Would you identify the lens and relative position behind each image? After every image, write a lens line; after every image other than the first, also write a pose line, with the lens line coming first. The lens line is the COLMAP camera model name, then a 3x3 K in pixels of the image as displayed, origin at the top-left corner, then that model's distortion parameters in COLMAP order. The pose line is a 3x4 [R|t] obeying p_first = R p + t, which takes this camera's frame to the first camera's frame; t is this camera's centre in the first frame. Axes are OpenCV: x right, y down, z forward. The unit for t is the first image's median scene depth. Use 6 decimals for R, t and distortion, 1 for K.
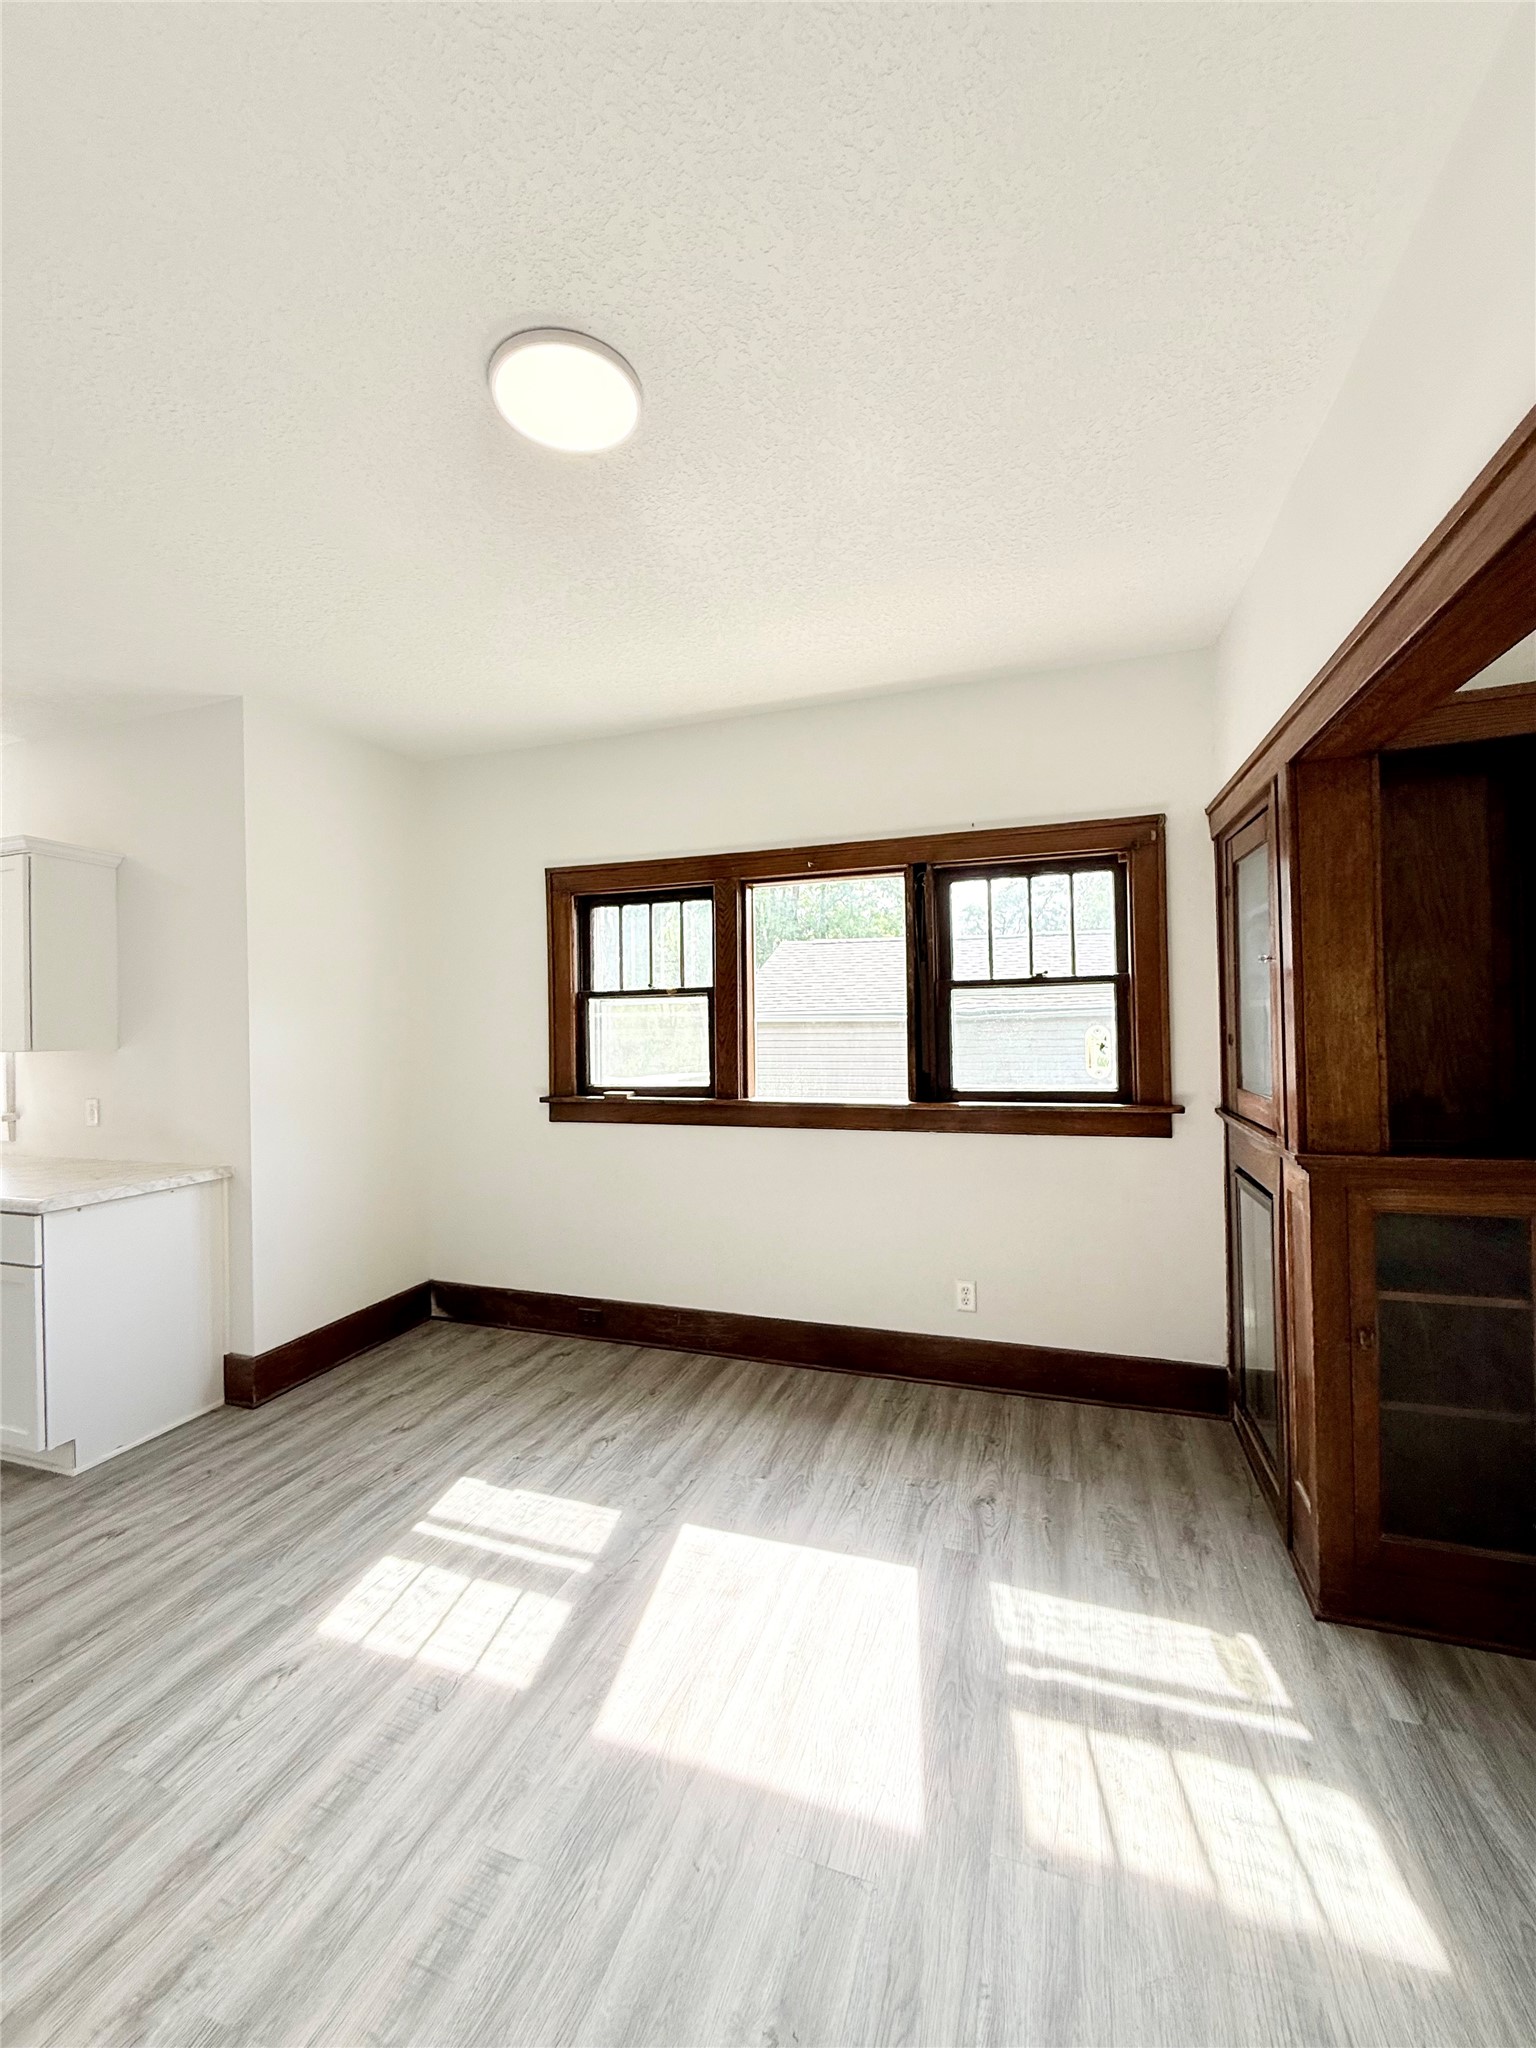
lens RADIAL K [[816.2, 0, 768.0], [0, 816.2, 1020.7], [0, 0, 1]] dist [0.000285, 0.000568]
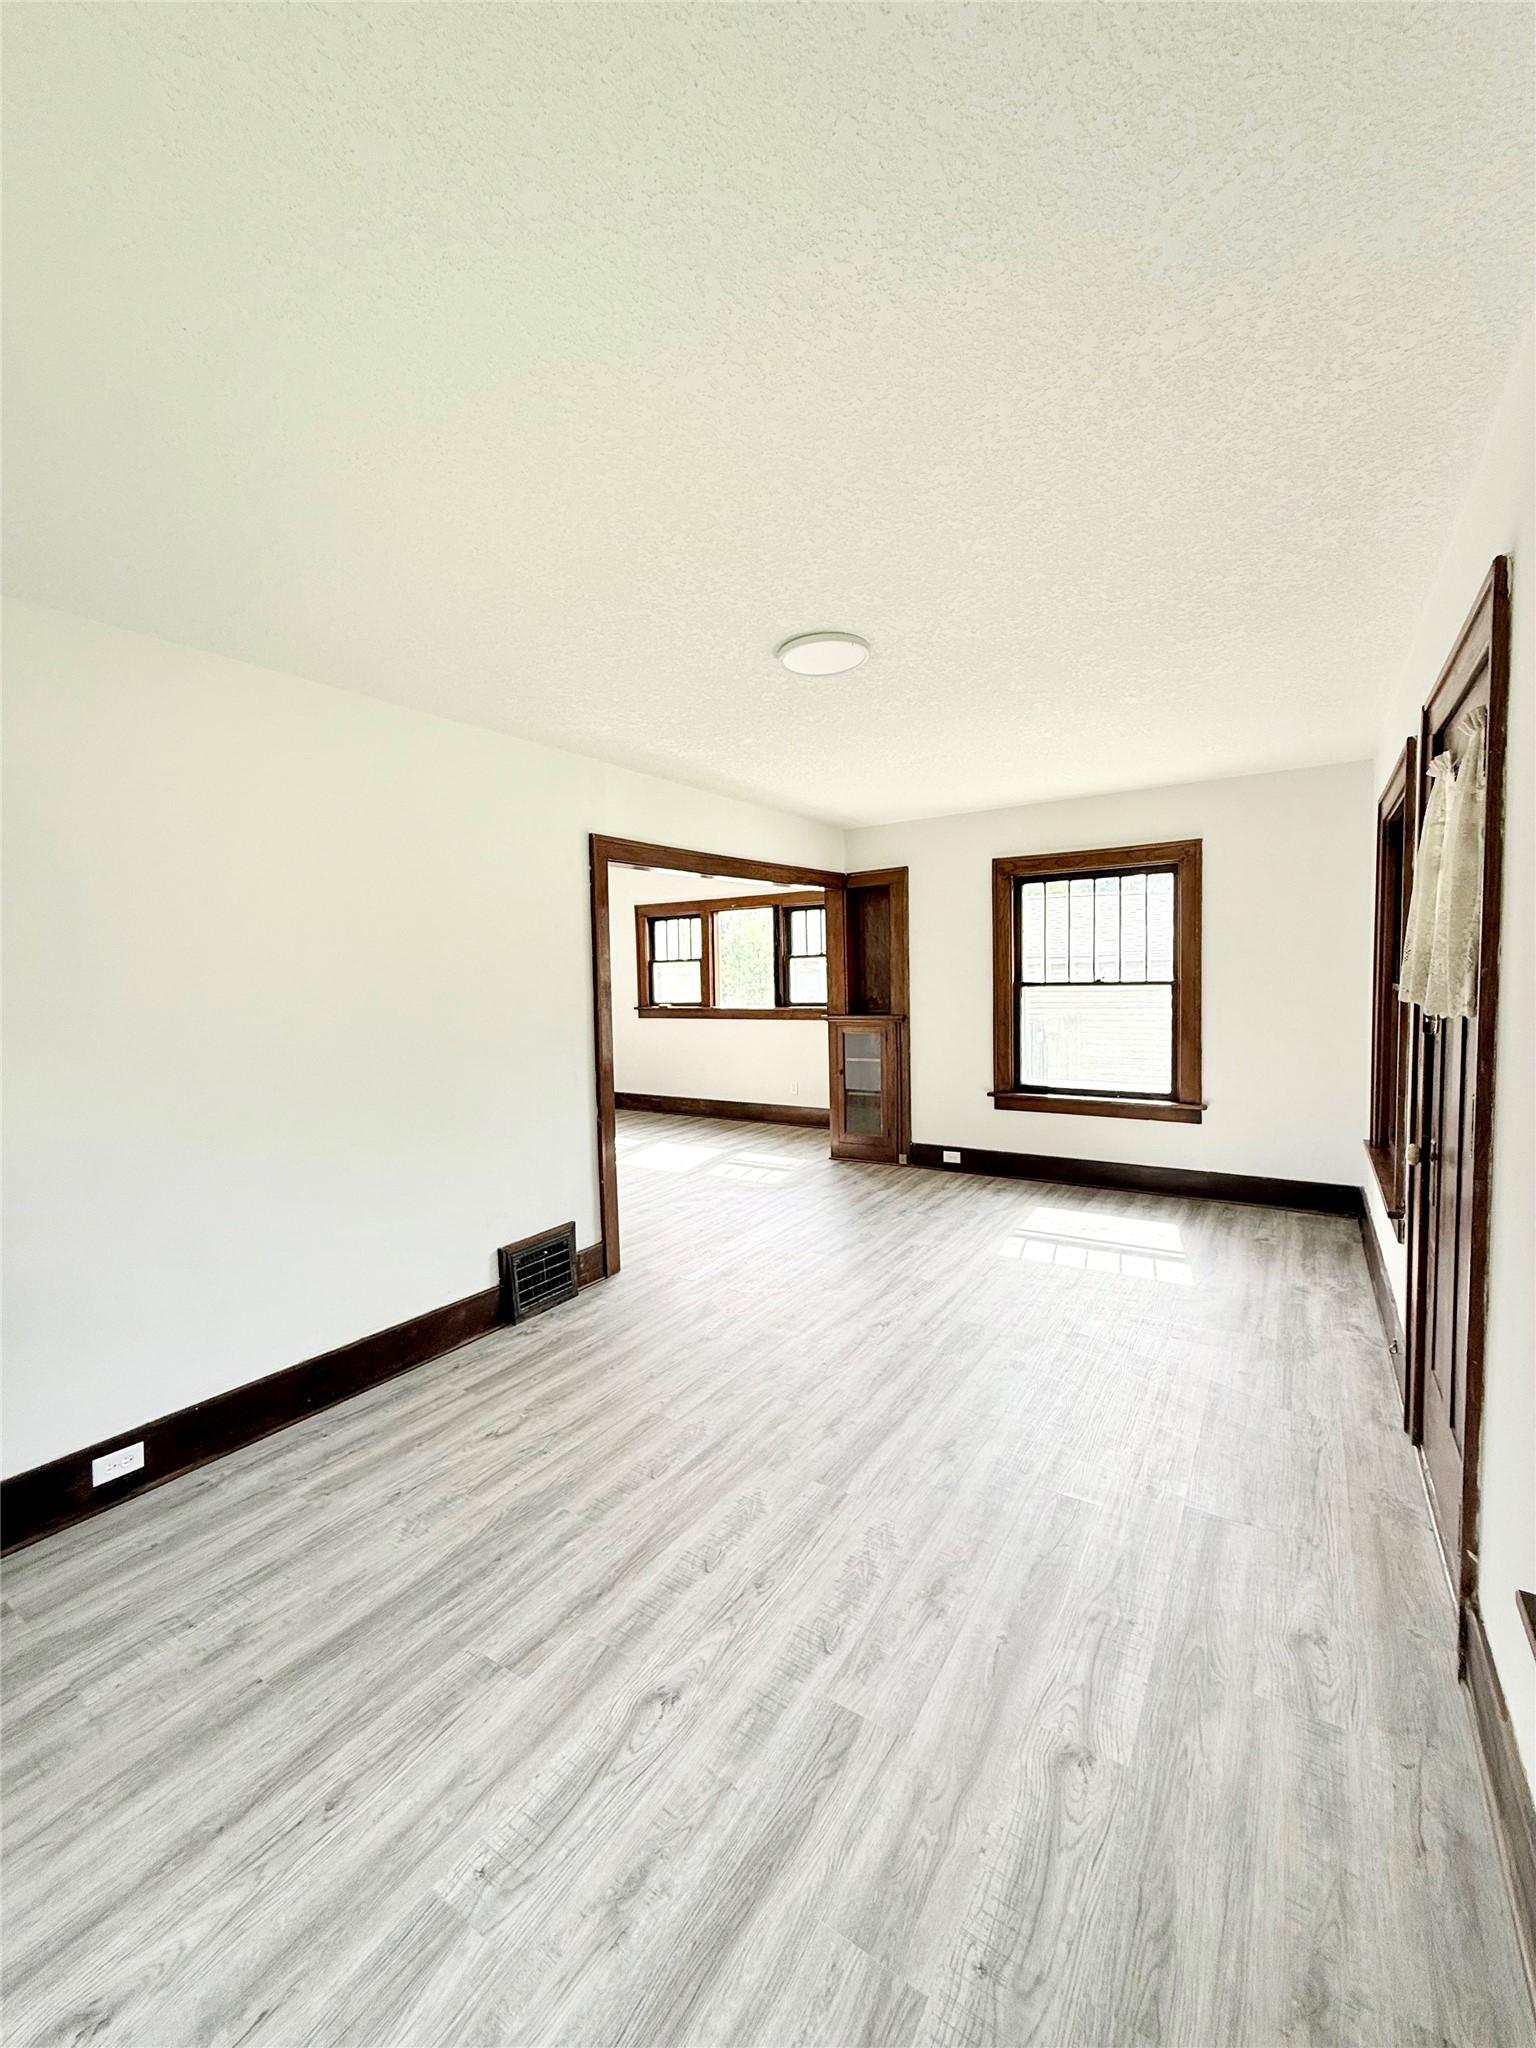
lens RADIAL K [[816.2, 0, 740.1], [0, 816.2, 1051.0], [0, 0, 1]] dist [0.000285, 0.000568]
pose [[0.965005, 0.016129, -0.261736, 0.773158], [0.012383, 0.994190, 0.106920, -0.031624], [0.261940, -0.106420, 0.959199, -1.433362]]
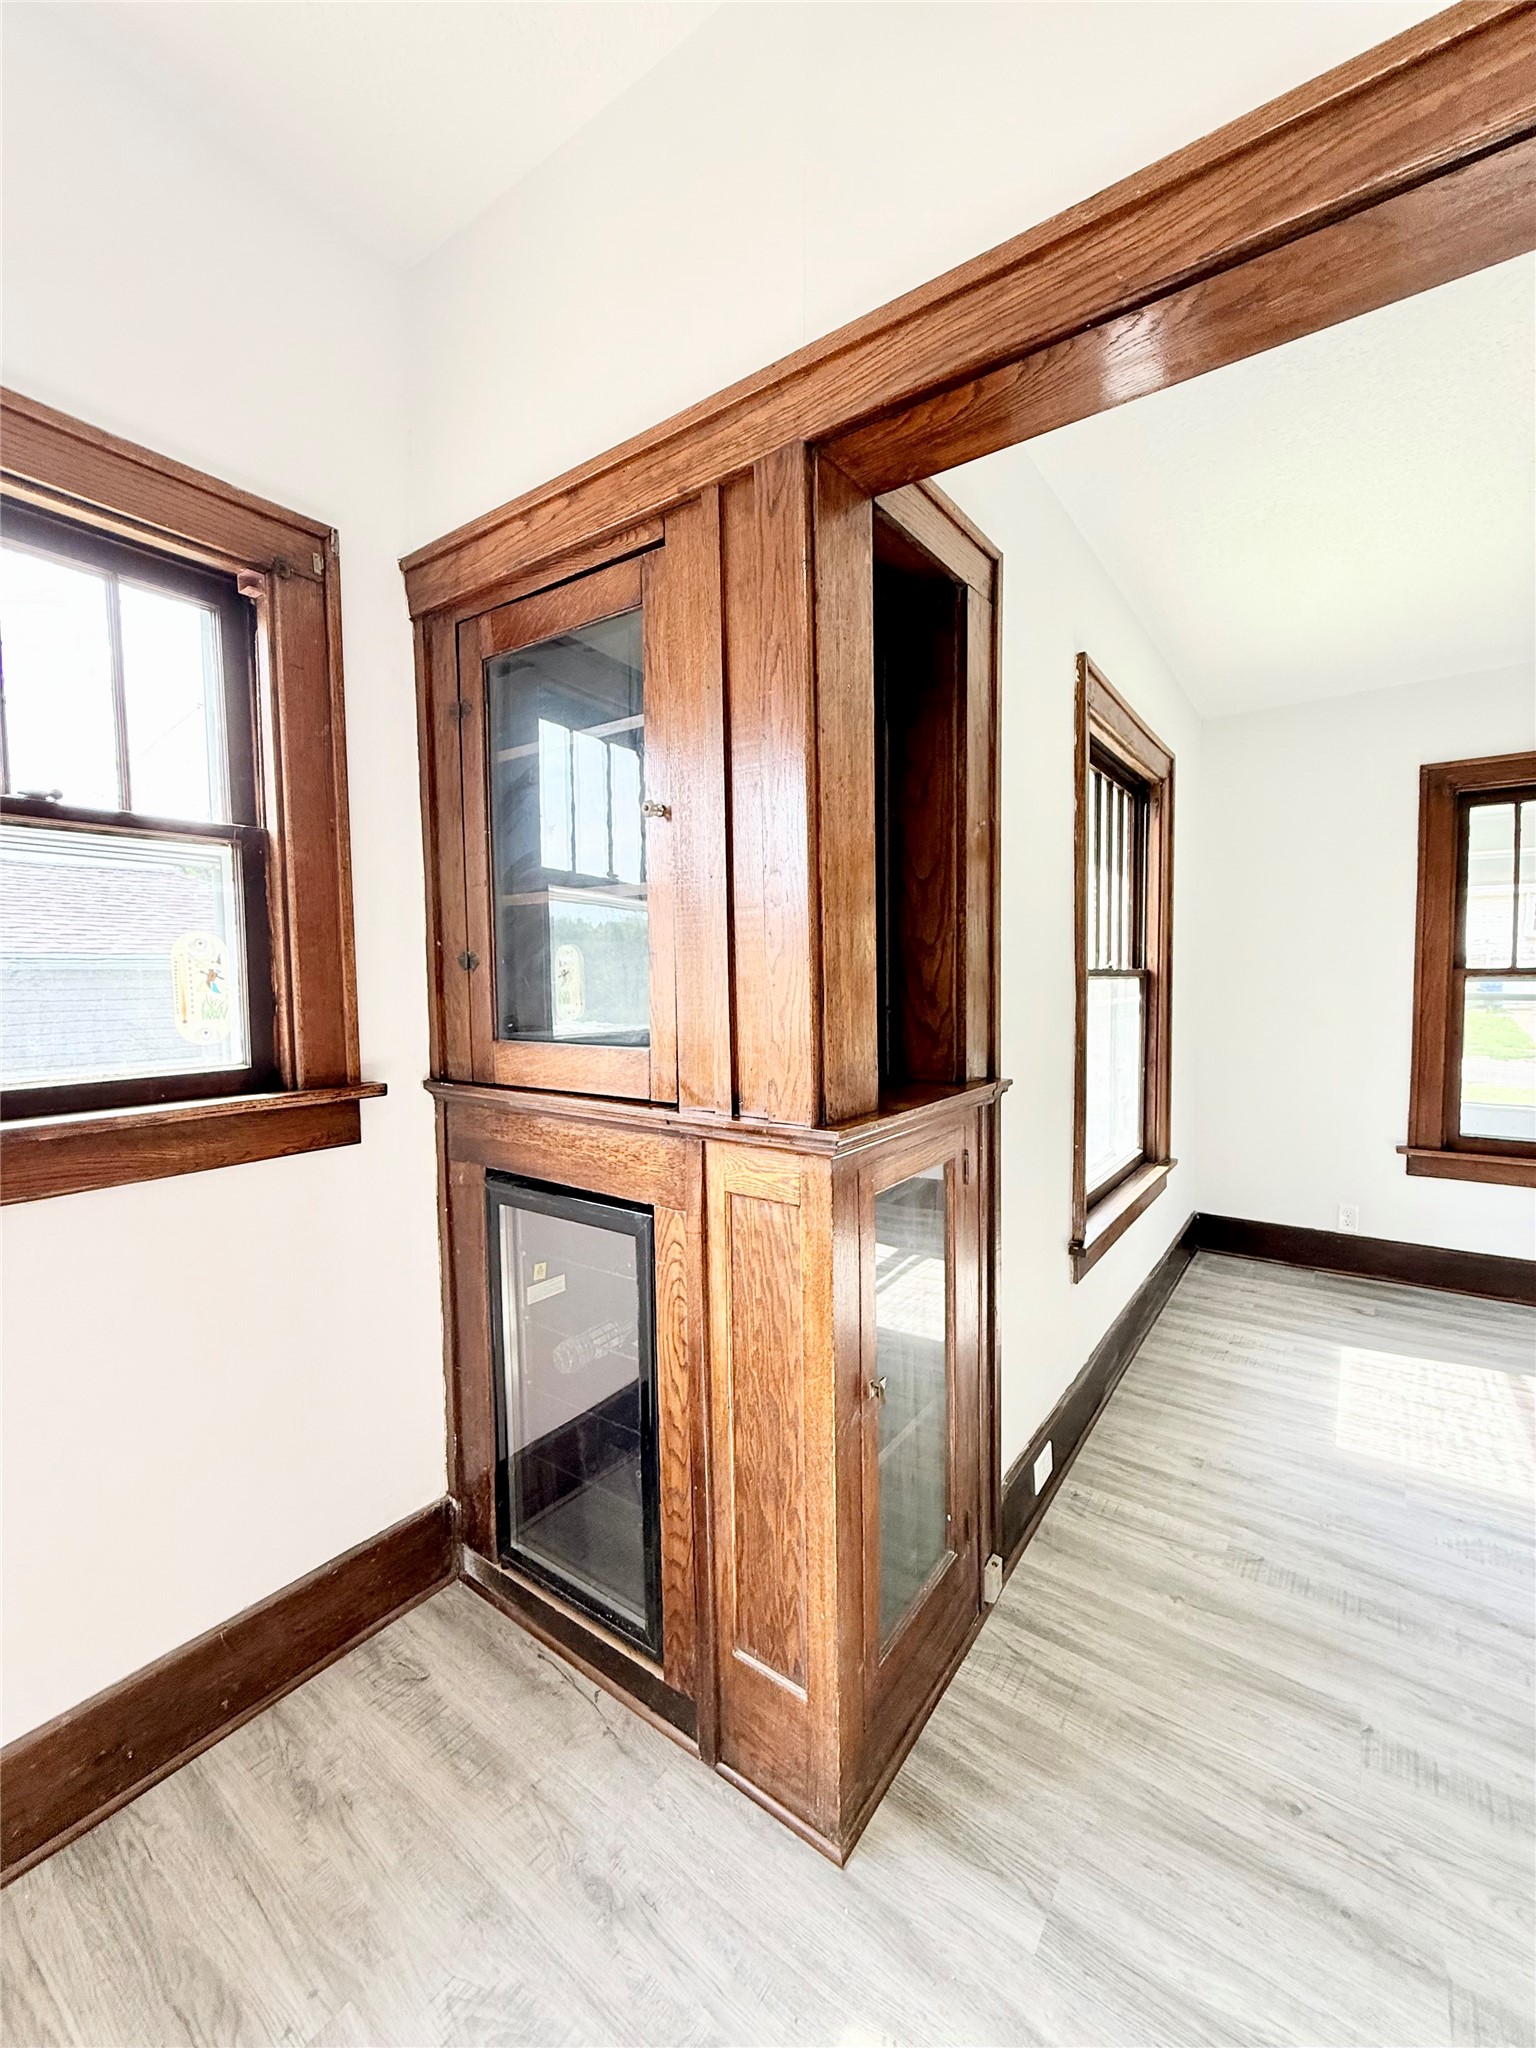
lens RADIAL K [[816.2, 0, 773.1], [0, 816.2, 1021.8], [0, 0, 1]] dist [0.000285, 0.000568]
pose [[0.285699, -0.035162, 0.957674, 0.052975], [0.000108, 0.999328, 0.036659, 0.042217], [-0.958319, -0.010370, 0.285511, 0.579385]]
